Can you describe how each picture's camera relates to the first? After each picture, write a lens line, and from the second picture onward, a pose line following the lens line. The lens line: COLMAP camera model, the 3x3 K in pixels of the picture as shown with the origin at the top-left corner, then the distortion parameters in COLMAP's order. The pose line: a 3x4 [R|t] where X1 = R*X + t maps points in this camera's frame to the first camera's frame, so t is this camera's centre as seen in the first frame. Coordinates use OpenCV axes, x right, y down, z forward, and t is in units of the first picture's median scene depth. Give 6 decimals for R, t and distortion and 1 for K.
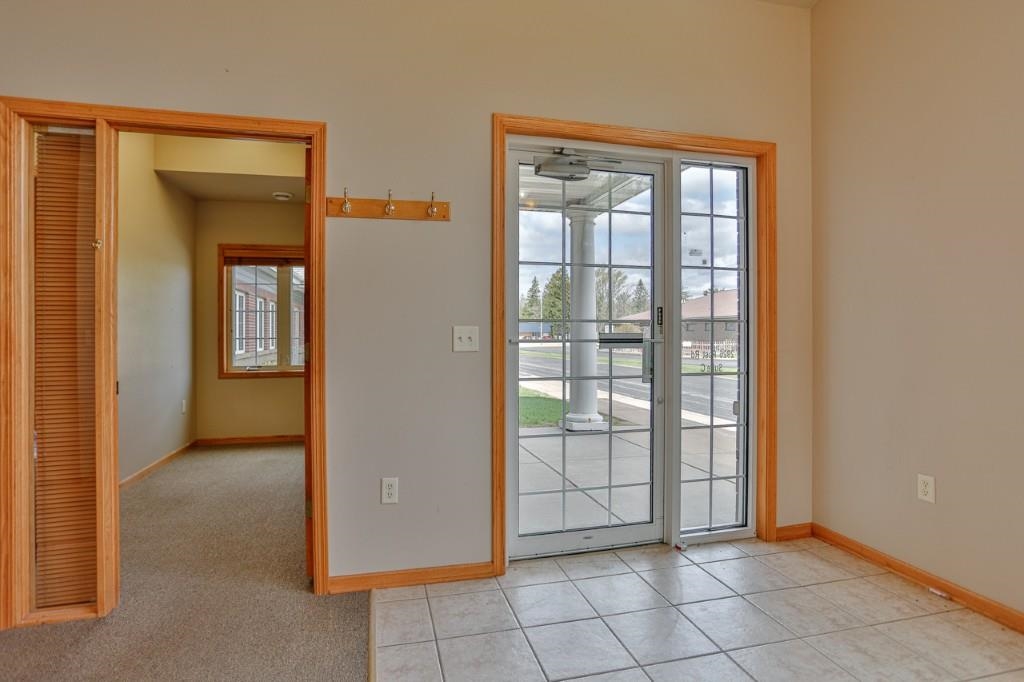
lens RADIAL K [[499.6, 0, 492.6], [0, 499.6, 335.8], [0, 0, 1]] dist [-0.027798, 0.001062]
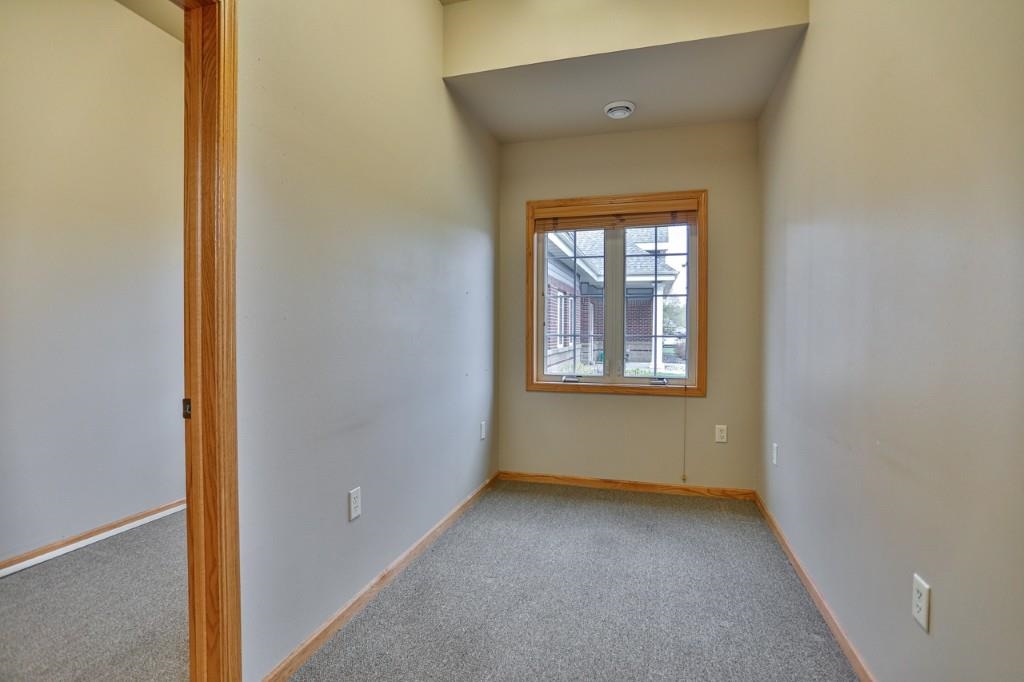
lens RADIAL K [[499.6, 0, 512.8], [0, 499.6, 338.5], [0, 0, 1]] dist [-0.027798, 0.001062]
pose [[0.869280, 0.012774, -0.494155, -0.214832], [-0.006667, 0.999878, 0.014119, 0.000730], [0.494275, -0.008979, 0.869259, 0.364632]]
